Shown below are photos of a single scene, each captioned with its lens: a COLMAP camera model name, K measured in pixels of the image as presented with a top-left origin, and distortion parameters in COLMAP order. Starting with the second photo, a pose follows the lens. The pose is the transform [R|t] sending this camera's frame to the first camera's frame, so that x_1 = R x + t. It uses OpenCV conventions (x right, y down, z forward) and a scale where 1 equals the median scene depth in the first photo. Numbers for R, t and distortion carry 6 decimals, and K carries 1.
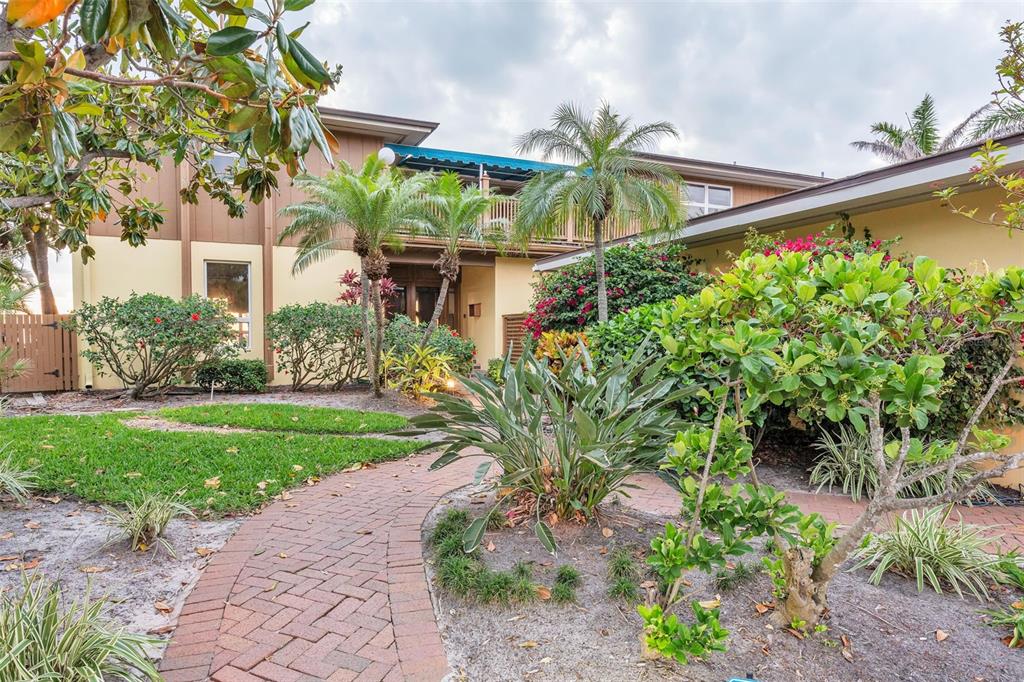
lens RADIAL K [[644.8, 0, 514.0], [0, 644.8, 343.2], [0, 0, 1]] dist [0.002543, 0.000964]
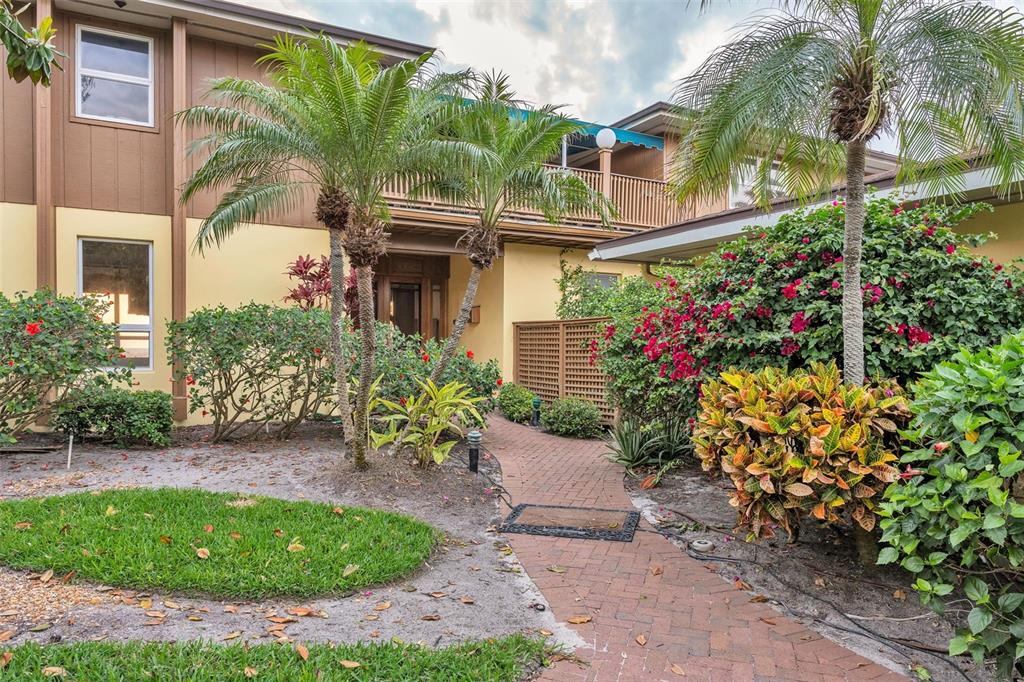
lens RADIAL K [[644.8, 0, 511.1], [0, 644.8, 340.4], [0, 0, 1]] dist [0.002543, 0.000964]
pose [[0.996836, 0.005098, 0.079323, -0.099726], [-0.004848, 0.999983, -0.003346, -0.025307], [-0.079338, 0.002951, 0.996843, 0.334609]]
